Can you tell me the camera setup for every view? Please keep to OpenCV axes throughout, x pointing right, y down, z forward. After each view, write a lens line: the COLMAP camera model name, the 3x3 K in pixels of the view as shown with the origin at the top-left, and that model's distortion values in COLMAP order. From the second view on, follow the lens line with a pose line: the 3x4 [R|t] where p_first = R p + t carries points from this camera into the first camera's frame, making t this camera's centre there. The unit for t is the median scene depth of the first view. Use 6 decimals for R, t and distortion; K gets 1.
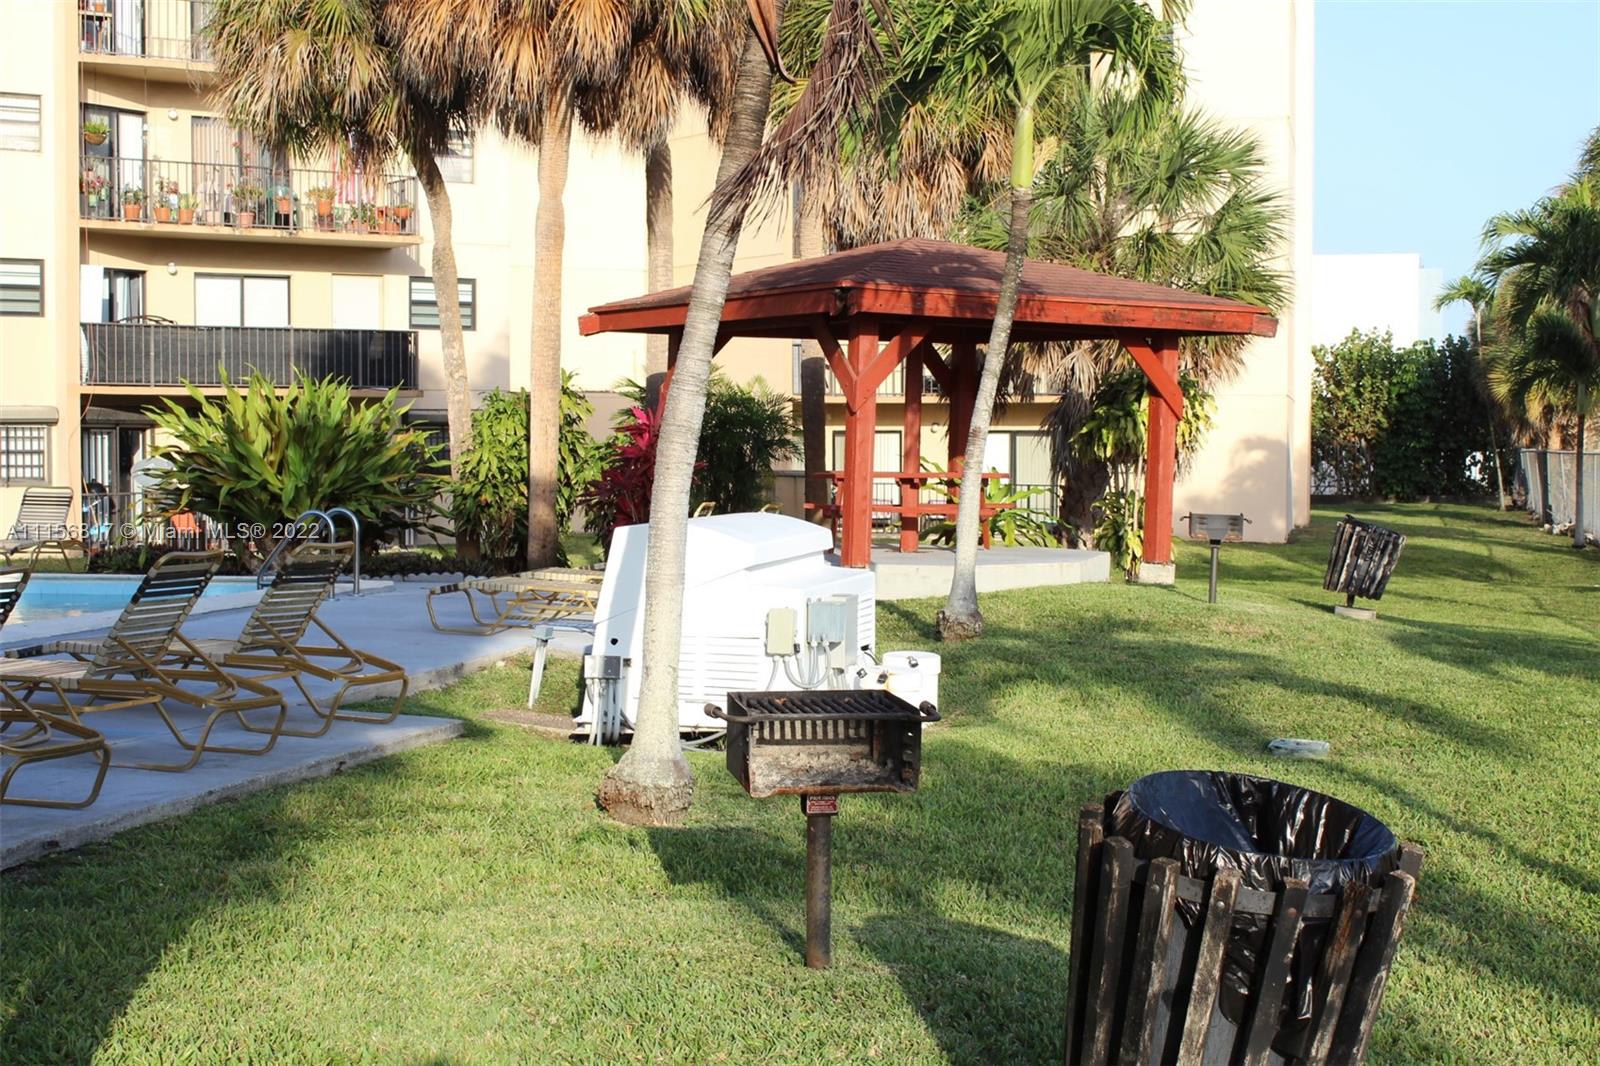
lens RADIAL K [[2397.3, 0, 800.0], [0, 2397.3, 533.0], [0, 0, 1]] dist [-0.009447, -0.005681]
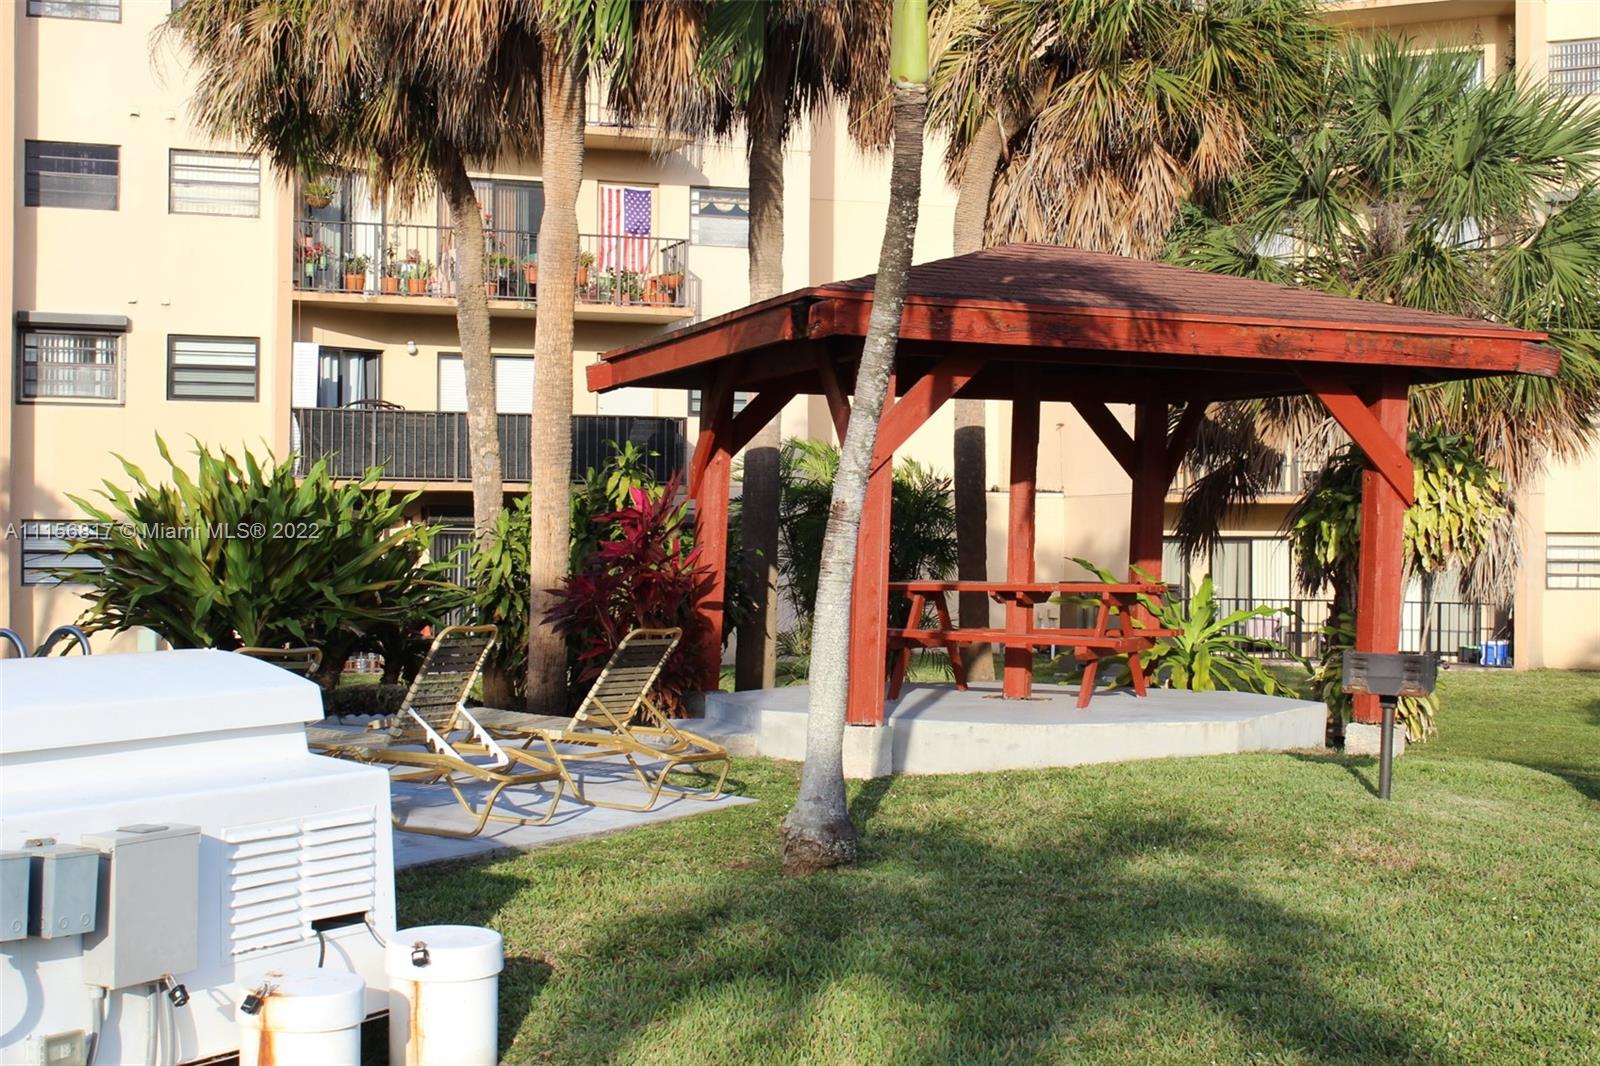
lens RADIAL K [[2397.3, 0, 800.0], [0, 2397.3, 533.0], [0, 0, 1]] dist [-0.009447, -0.005681]
pose [[0.973526, 0.003640, -0.228549, 0.122053], [-0.014386, 0.998867, -0.045368, -0.006344], [0.228125, 0.047455, 0.972475, 0.271769]]
